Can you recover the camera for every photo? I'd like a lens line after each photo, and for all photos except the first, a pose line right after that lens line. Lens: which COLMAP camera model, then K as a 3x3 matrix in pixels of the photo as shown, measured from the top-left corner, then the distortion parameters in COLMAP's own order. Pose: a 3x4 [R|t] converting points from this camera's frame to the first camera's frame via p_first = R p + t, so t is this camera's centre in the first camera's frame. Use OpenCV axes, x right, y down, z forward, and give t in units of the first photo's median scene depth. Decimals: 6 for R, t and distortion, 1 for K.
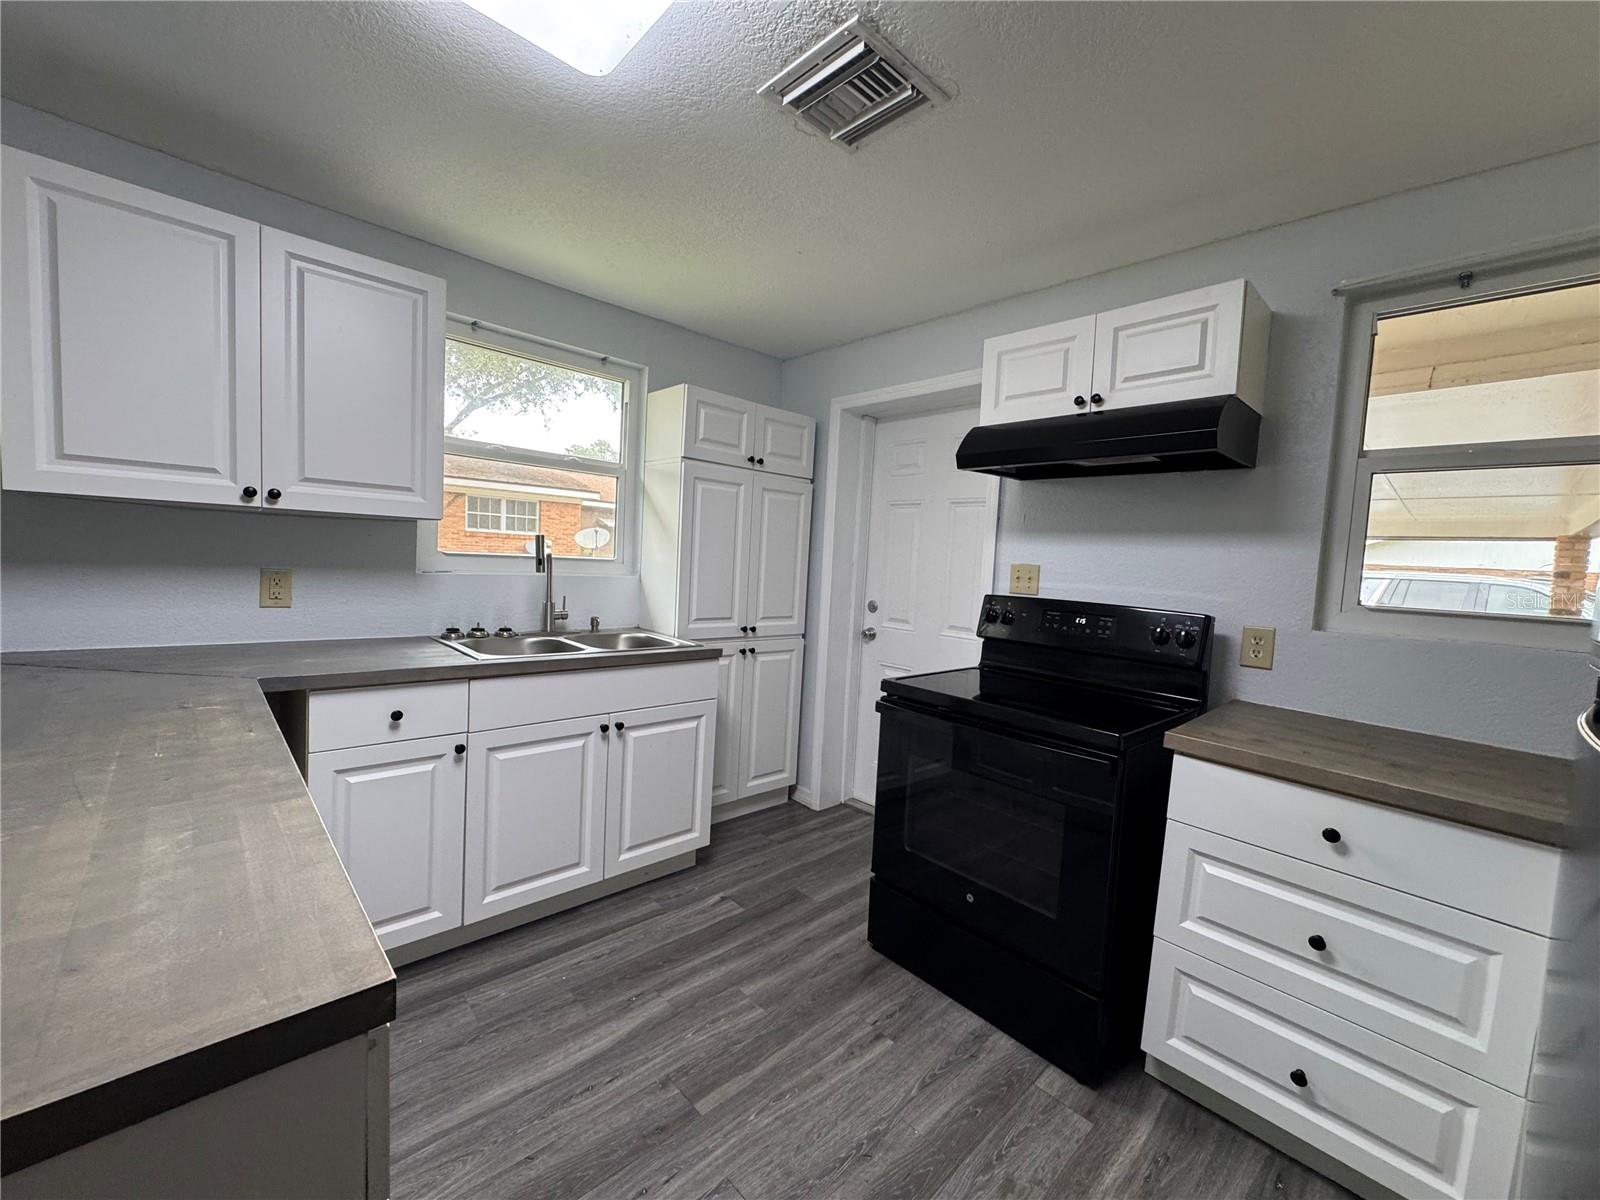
lens RADIAL K [[635.6, 0, 795.5], [0, 635.6, 599.7], [0, 0, 1]] dist [-0.000167, 0.000175]
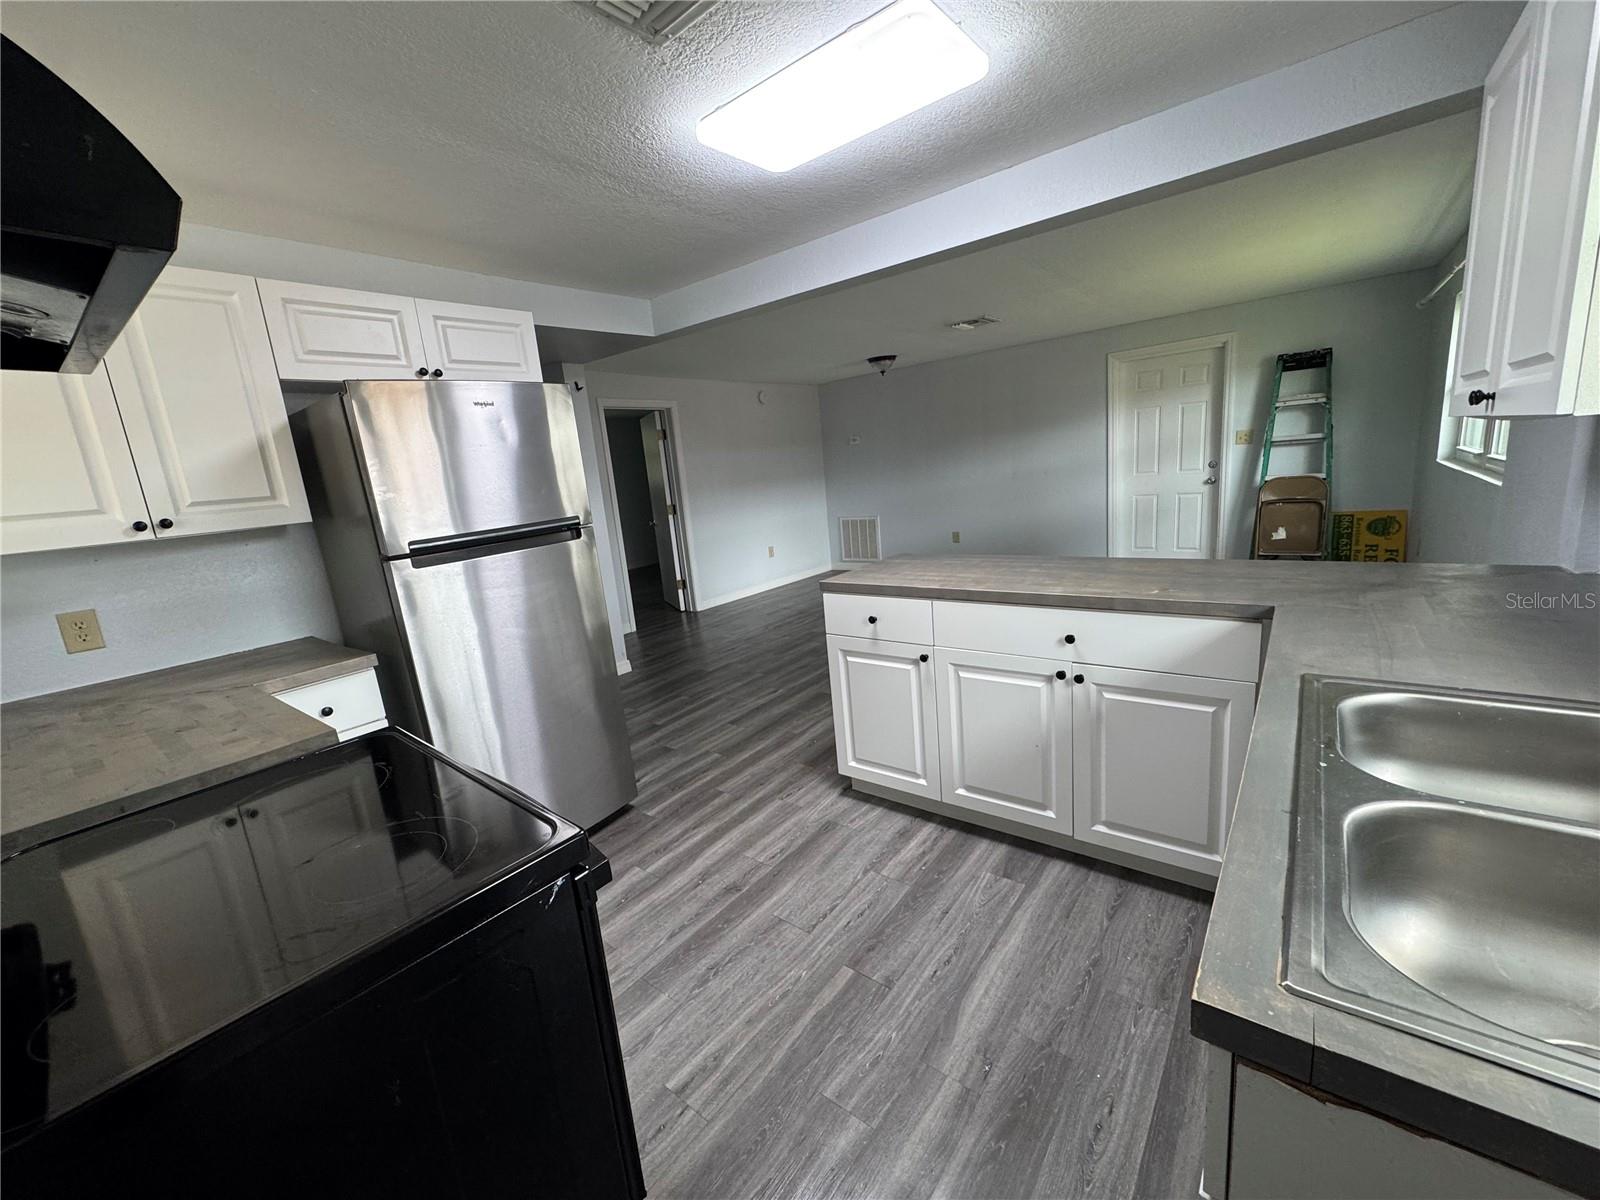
lens RADIAL K [[635.6, 0, 795.5], [0, 635.6, 599.7], [0, 0, 1]] dist [-0.000167, 0.000175]
pose [[-0.988908, 0.063176, -0.134423, 0.055678], [0.025096, 0.963089, 0.268010, -0.163840], [0.146393, 0.261664, -0.953992, 1.697658]]
